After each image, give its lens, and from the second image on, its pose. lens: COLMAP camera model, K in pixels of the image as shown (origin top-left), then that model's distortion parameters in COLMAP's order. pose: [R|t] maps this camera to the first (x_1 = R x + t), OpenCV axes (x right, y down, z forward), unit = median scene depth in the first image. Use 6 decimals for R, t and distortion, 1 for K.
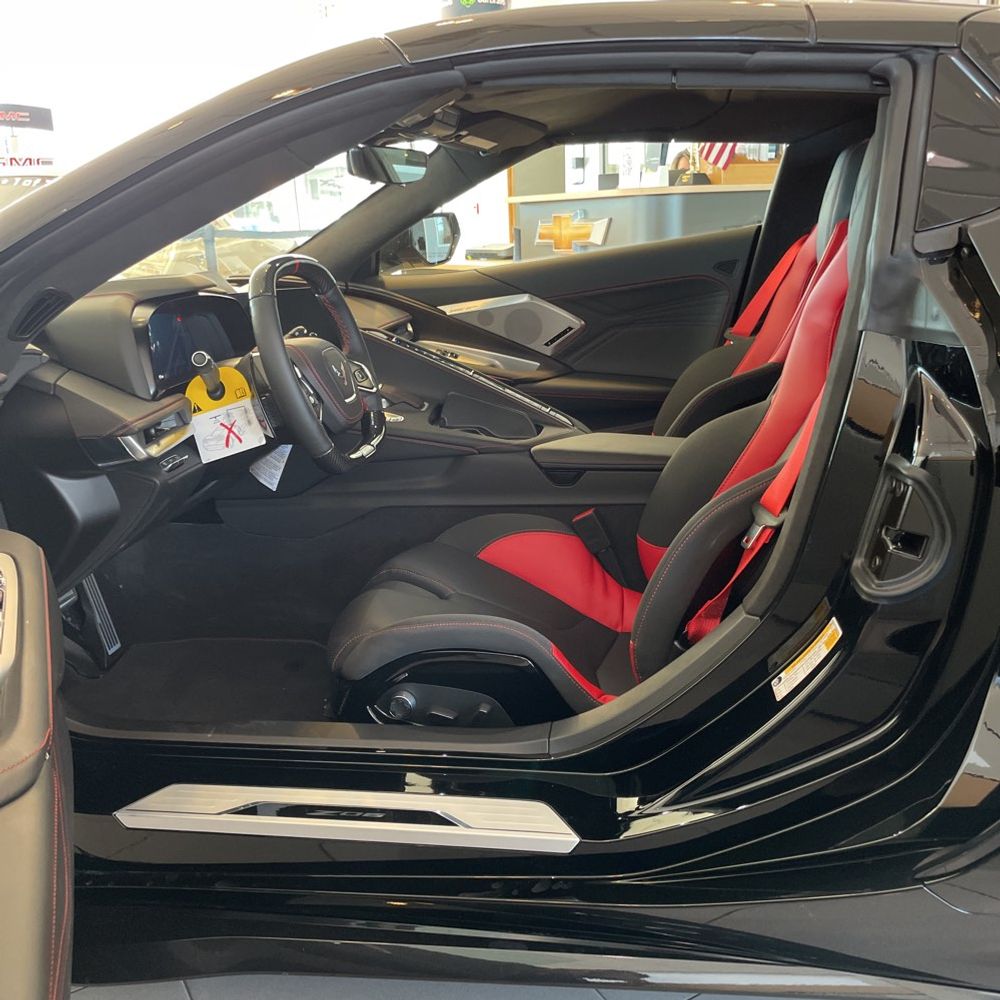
lens RADIAL K [[1020.9, 0, 500.0], [0, 1020.9, 500.0], [0, 0, 1]] dist [0.098258, -0.127215]
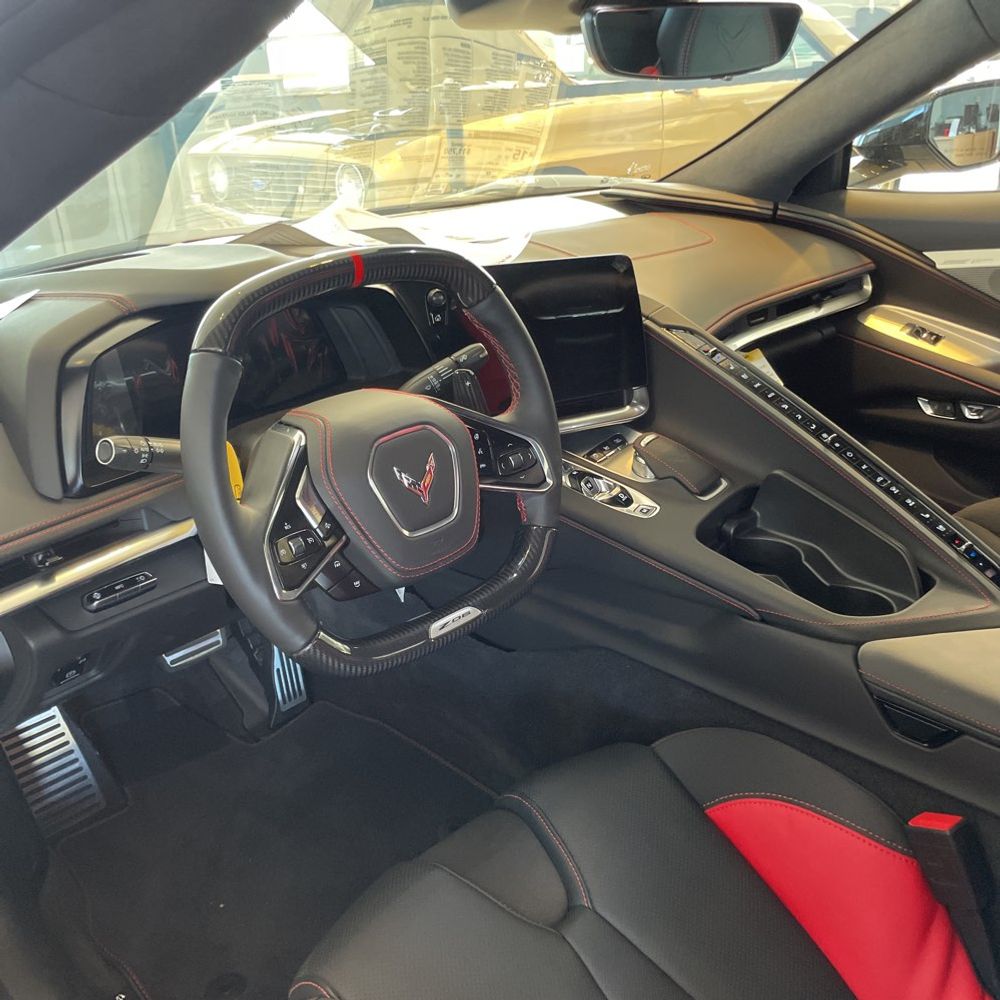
lens RADIAL K [[1020.9, 0, 500.0], [0, 1020.9, 500.0], [0, 0, 1]] dist [0.098258, -0.127215]
pose [[0.801075, 0.230965, -0.552208, 0.149577], [-0.138438, 0.969033, 0.204476, -0.195725], [0.582334, -0.087354, 0.808243, 0.511920]]
